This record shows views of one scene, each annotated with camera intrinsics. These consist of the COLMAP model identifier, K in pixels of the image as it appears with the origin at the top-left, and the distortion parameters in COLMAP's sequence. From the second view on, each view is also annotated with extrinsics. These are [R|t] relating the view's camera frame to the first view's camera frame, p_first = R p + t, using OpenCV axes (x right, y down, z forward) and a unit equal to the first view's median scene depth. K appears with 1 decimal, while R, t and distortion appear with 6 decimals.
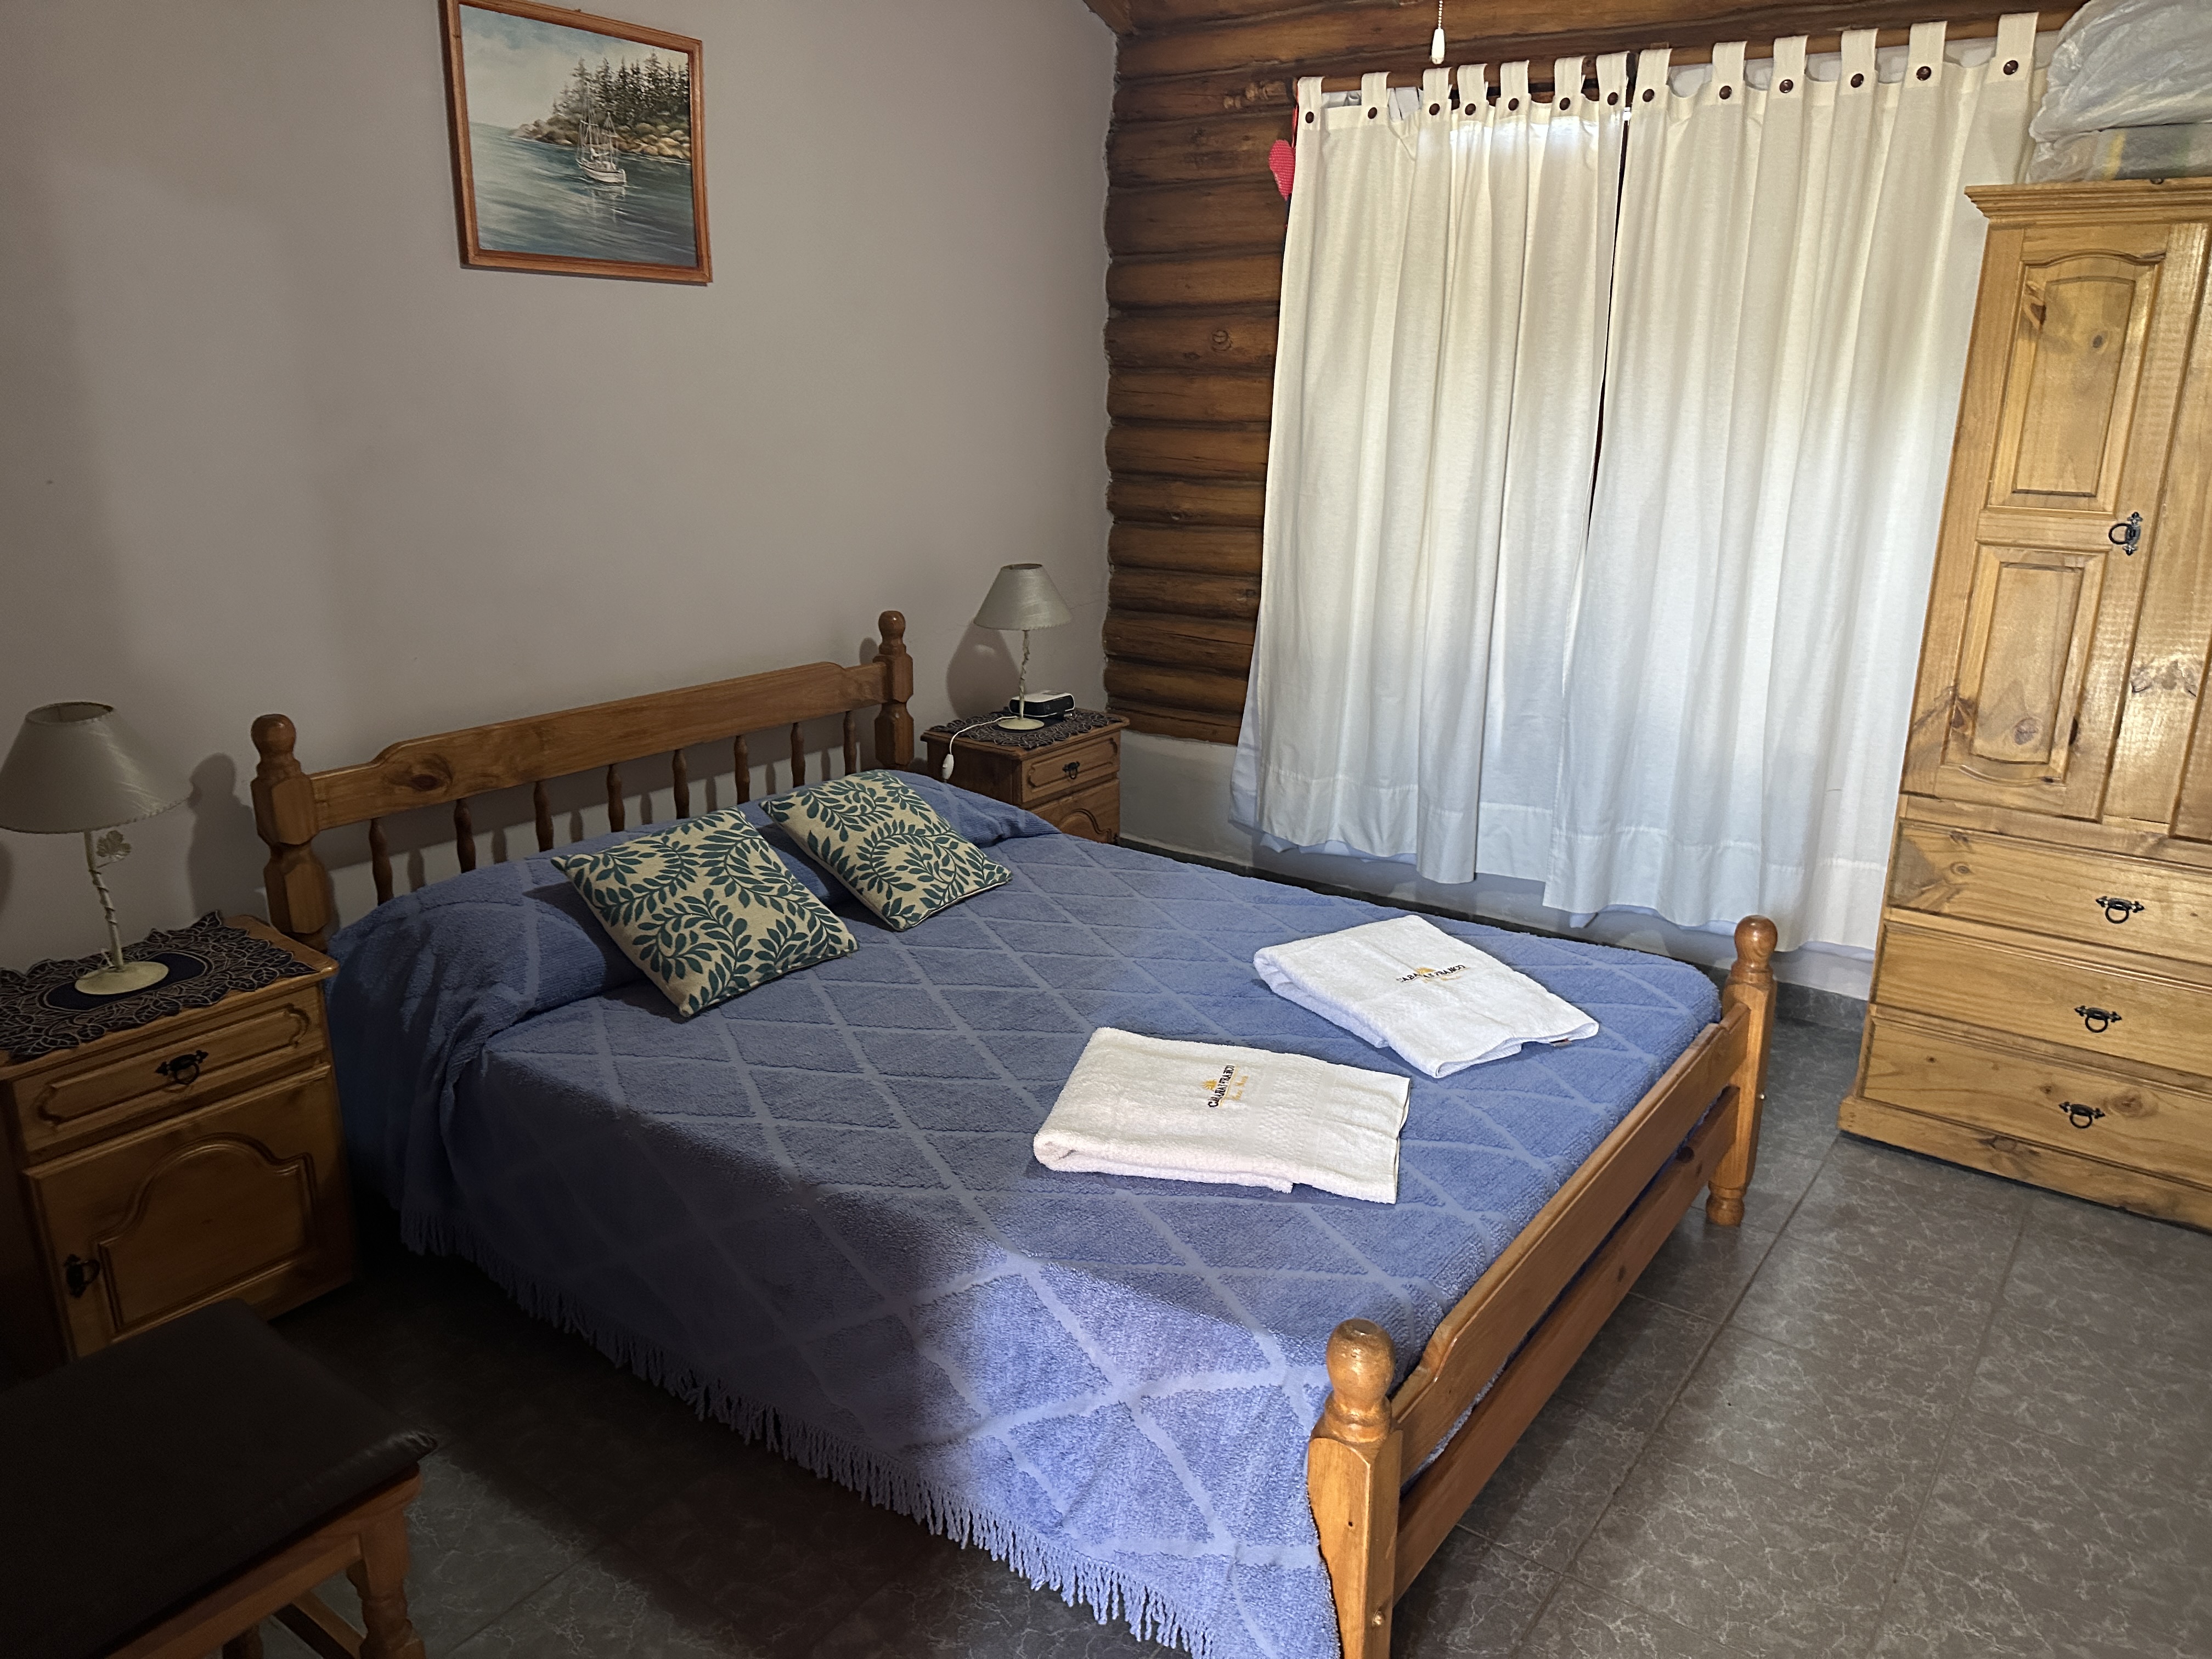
lens RADIAL K [[1549.3, 0, 1117.5], [0, 1549.3, 848.7], [0, 0, 1]] dist [0.066352, -0.093214]
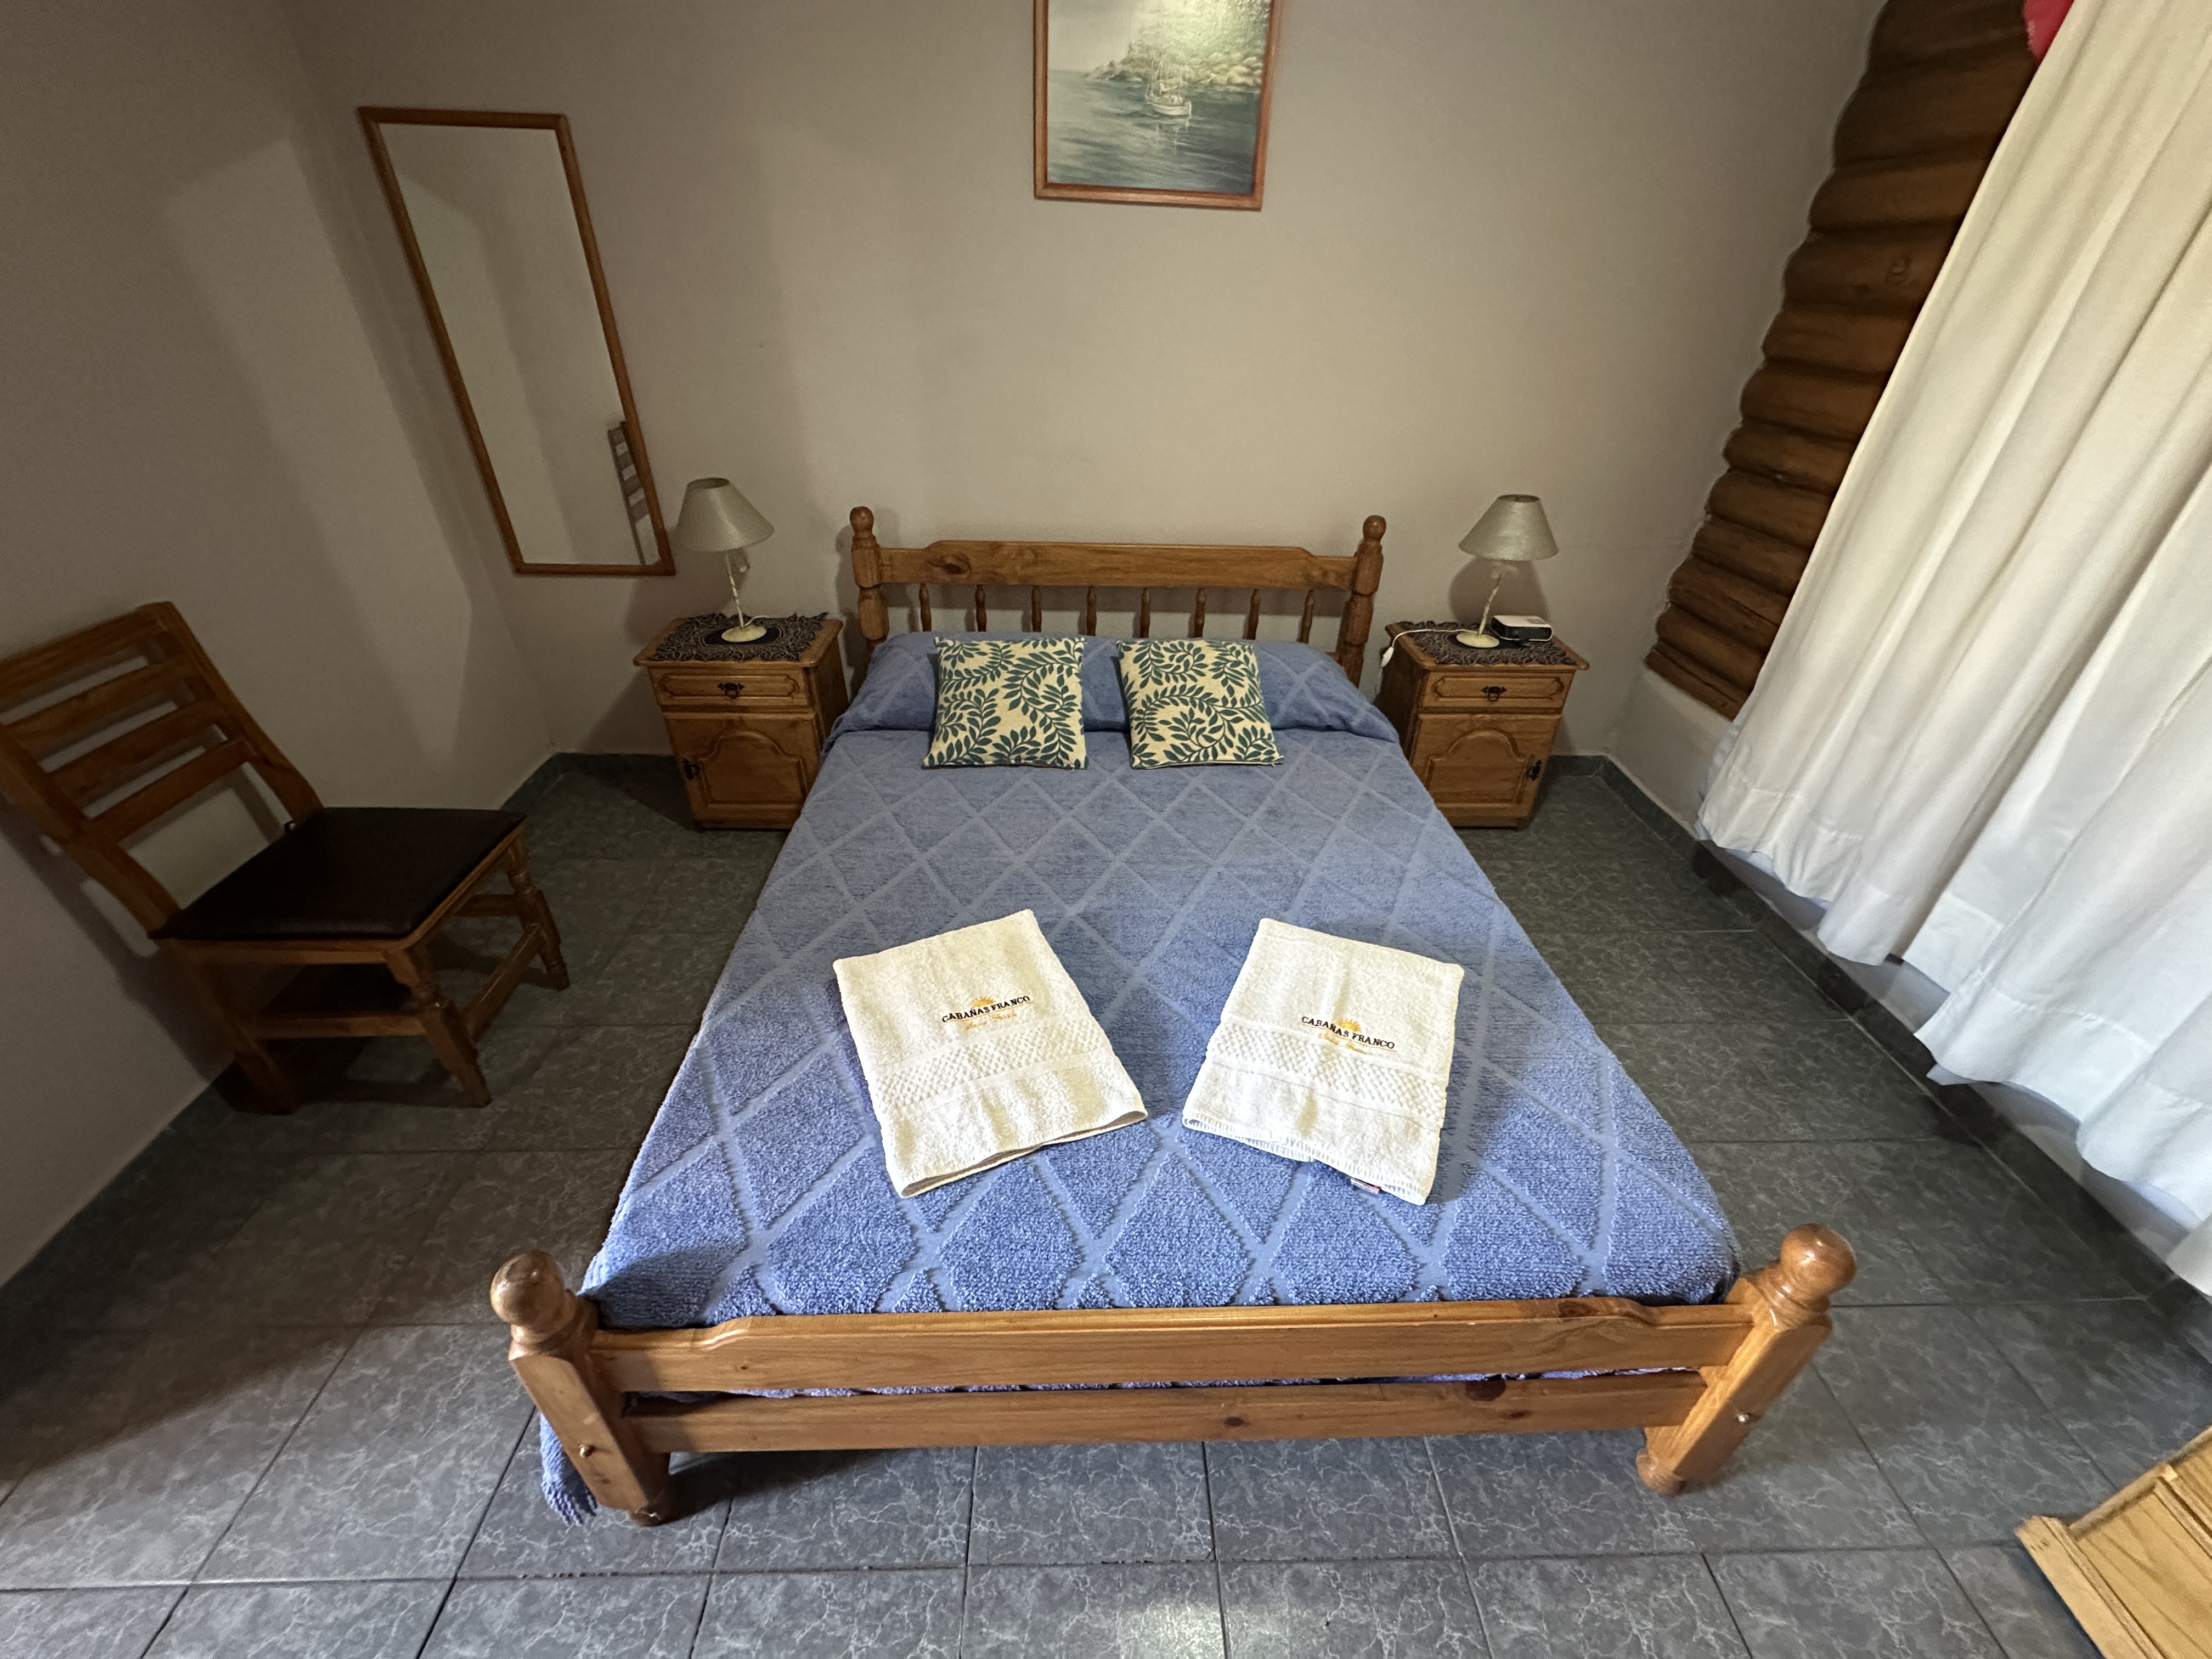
lens RADIAL K [[888.4, 0, 1105.5], [0, 888.4, 839.7], [0, 0, 1]] dist [-0.008063, 0.001671]
pose [[0.612360, 0.439708, -0.657017, 0.356809], [-0.256689, 0.896617, 0.360817, -0.153606], [0.747747, -0.052301, 0.661921, 0.476877]]
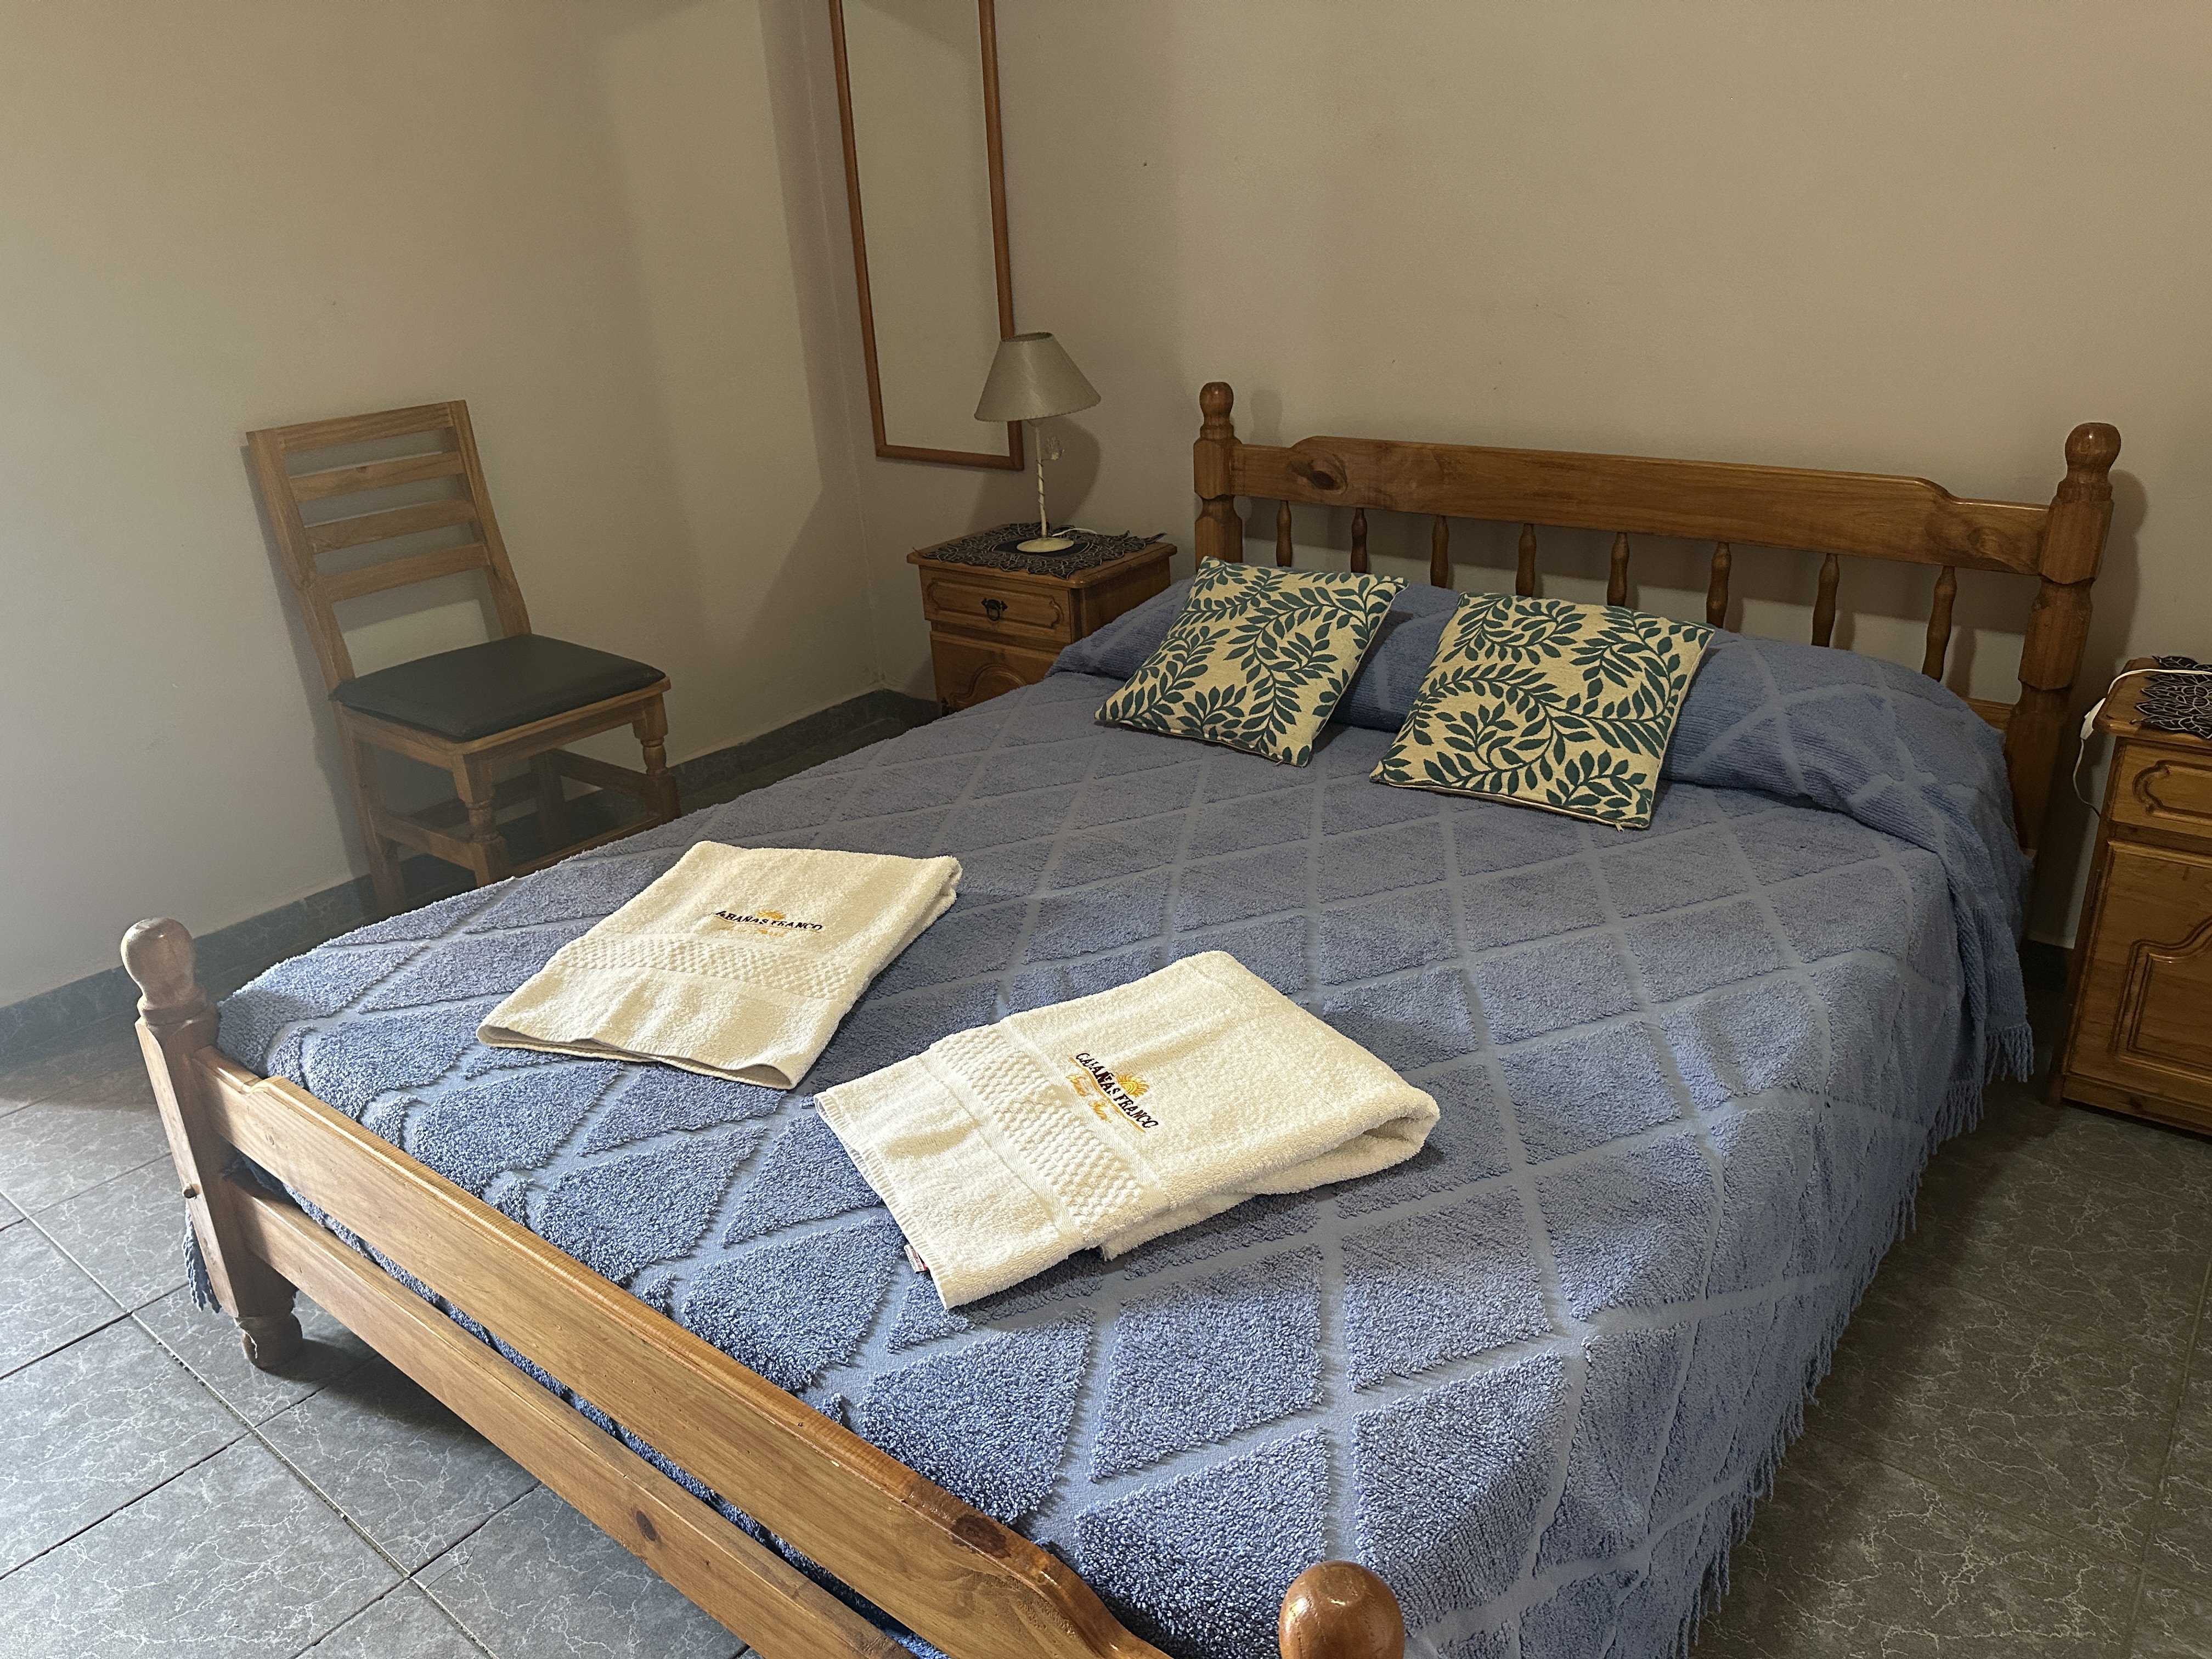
lens RADIAL K [[1549.3, 0, 1093.3], [0, 1549.3, 851.7], [0, 0, 1]] dist [0.066352, -0.093214]
pose [[-0.049289, 0.391088, -0.919032, 0.582700], [-0.259390, 0.883566, 0.389907, -0.178307], [0.964514, 0.257606, 0.057894, 0.816298]]
